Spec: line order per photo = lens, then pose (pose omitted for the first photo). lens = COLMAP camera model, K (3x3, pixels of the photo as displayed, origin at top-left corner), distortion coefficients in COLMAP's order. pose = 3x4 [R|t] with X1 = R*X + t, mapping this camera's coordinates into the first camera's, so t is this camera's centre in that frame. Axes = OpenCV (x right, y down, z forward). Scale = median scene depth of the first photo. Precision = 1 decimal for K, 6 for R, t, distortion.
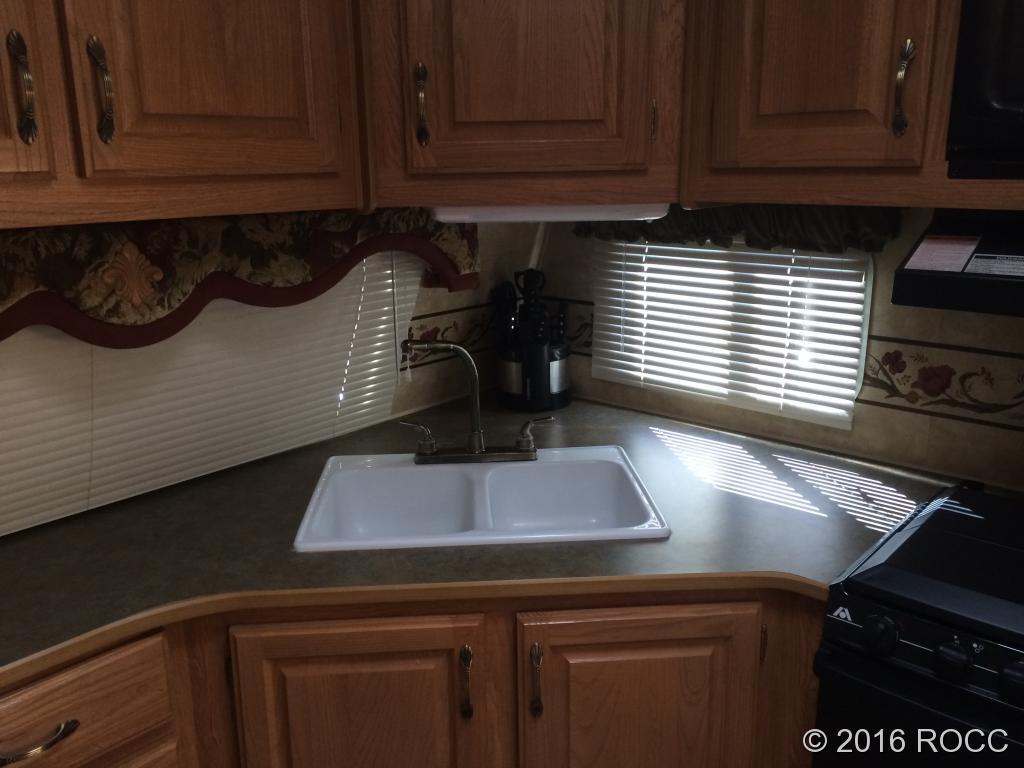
lens RADIAL K [[884.9, 0, 511.7], [0, 884.9, 376.1], [0, 0, 1]] dist [0.106369, -0.132661]
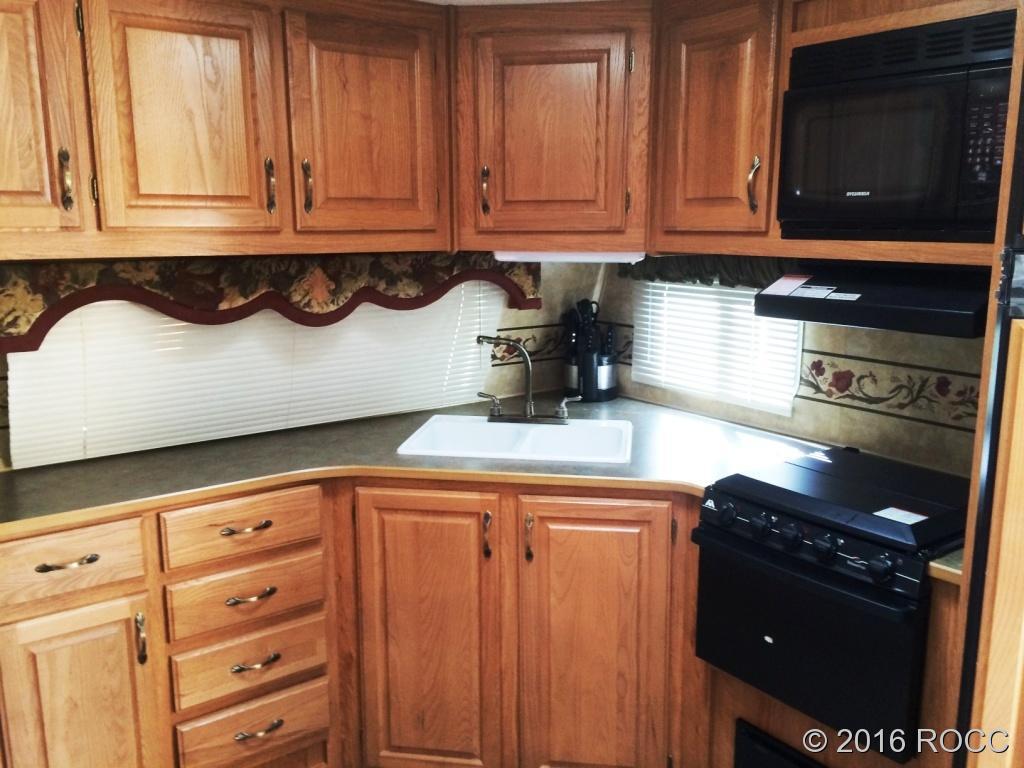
lens RADIAL K [[880.2, 0, 512.0], [0, 880.2, 384.0], [0, 0, 1]] dist [0.115134, -0.155411]
pose [[0.977023, 0.052088, -0.206673, 0.305713], [-0.063589, 0.996753, -0.049396, 0.136480], [0.203429, 0.061403, 0.977162, -0.587187]]
